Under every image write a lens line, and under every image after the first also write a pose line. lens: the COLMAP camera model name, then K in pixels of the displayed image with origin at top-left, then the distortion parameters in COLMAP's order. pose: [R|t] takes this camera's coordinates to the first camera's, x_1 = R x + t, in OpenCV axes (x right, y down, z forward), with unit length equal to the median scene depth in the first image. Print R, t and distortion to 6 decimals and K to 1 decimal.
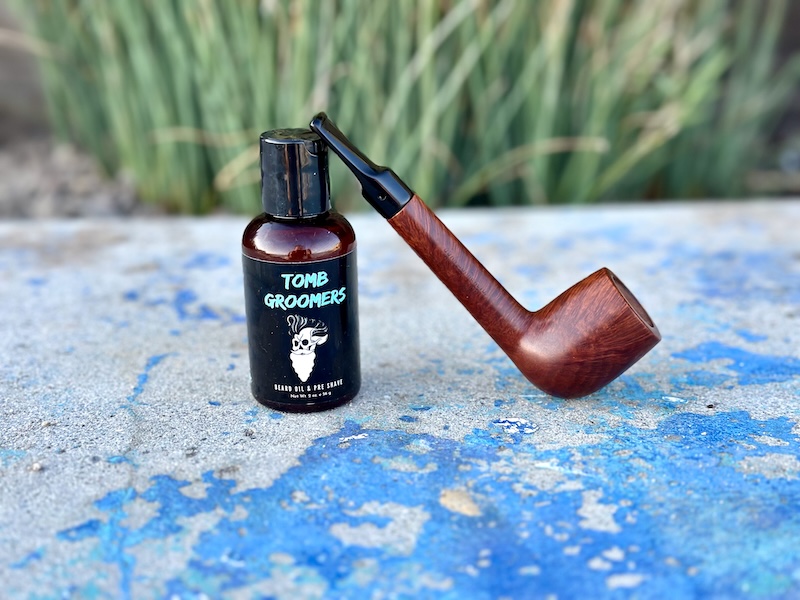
lens RADIAL K [[1155.2, 0, 425.0], [0, 1155.2, 284.0], [0, 0, 1]] dist [0.103209, 0.000000]
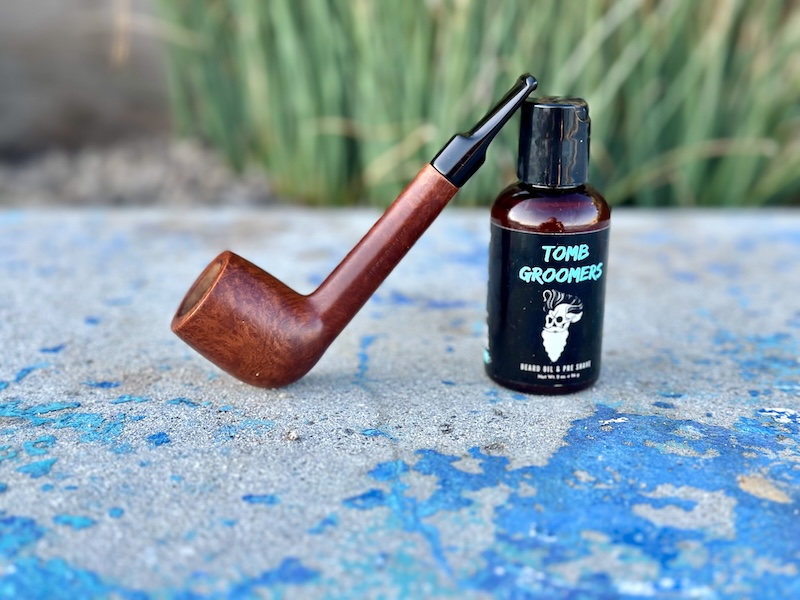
lens RADIAL K [[1155.2, 0, 418.8], [0, 1155.2, 296.4], [0, 0, 1]] dist [0.103209, 0.000000]
pose [[0.999377, 0.032179, -0.014509, -0.223829], [-0.032471, 0.999266, -0.020327, 0.059905], [0.013845, 0.020786, 0.999688, 0.059378]]
